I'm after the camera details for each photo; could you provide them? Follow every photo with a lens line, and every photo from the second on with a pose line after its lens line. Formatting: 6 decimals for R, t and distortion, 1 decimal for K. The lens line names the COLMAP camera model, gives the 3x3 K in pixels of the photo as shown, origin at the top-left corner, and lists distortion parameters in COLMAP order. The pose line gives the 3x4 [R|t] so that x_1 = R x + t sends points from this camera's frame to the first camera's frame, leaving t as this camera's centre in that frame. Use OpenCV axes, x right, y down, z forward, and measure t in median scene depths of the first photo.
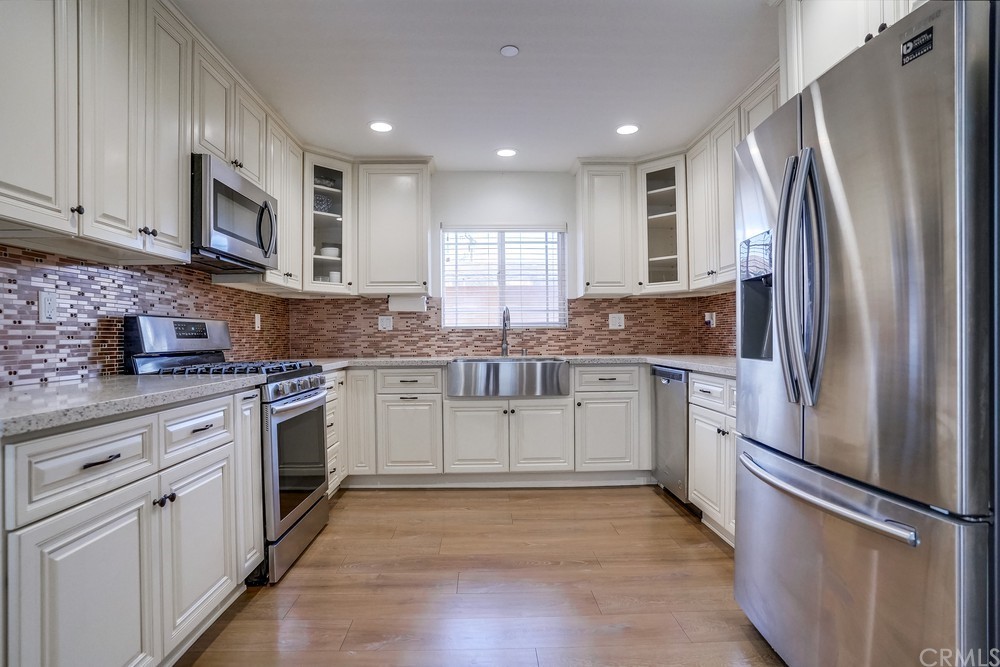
lens RADIAL K [[523.0, 0, 500.0], [0, 523.0, 333.5], [0, 0, 1]] dist [-0.083901, 0.047492]
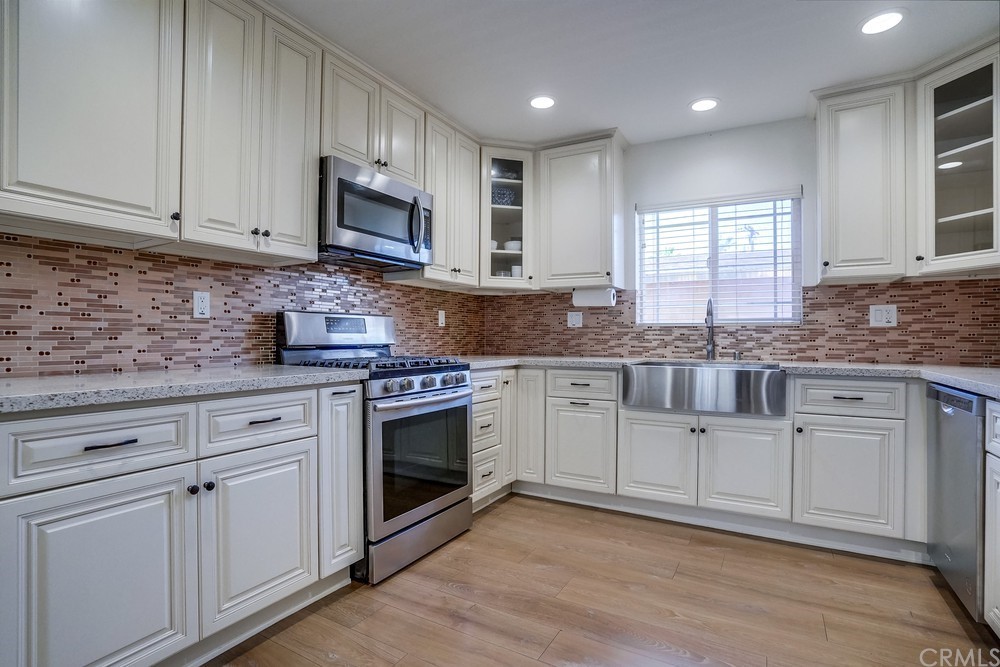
lens RADIAL K [[502.6, 0, 490.5], [0, 502.6, 334.2], [0, 0, 1]] dist [-0.082599, 0.039657]
pose [[0.844450, 0.010415, -0.535533, 0.149667], [-0.008625, 0.999946, 0.005847, 0.002457], [0.535565, -0.000319, 0.844494, 0.198290]]
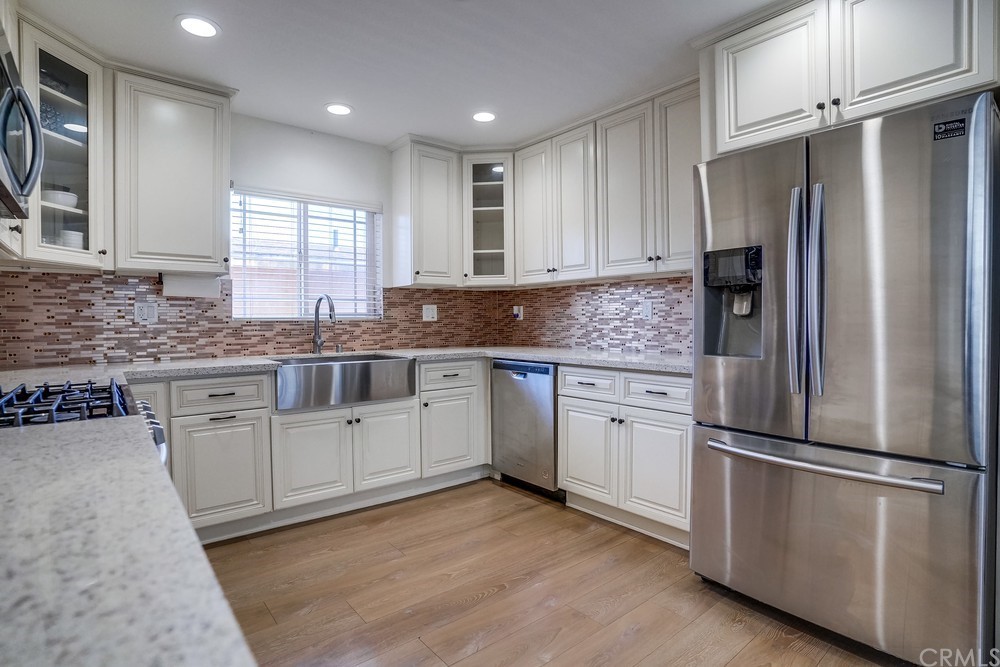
lens RADIAL K [[510.8, 0, 501.6], [0, 510.8, 324.7], [0, 0, 1]] dist [-0.086162, 0.043983]
pose [[0.786687, -0.002814, 0.617346, -0.293412], [-0.004727, 0.999933, 0.010581, -0.014660], [-0.617334, -0.011242, 0.786621, 0.216152]]
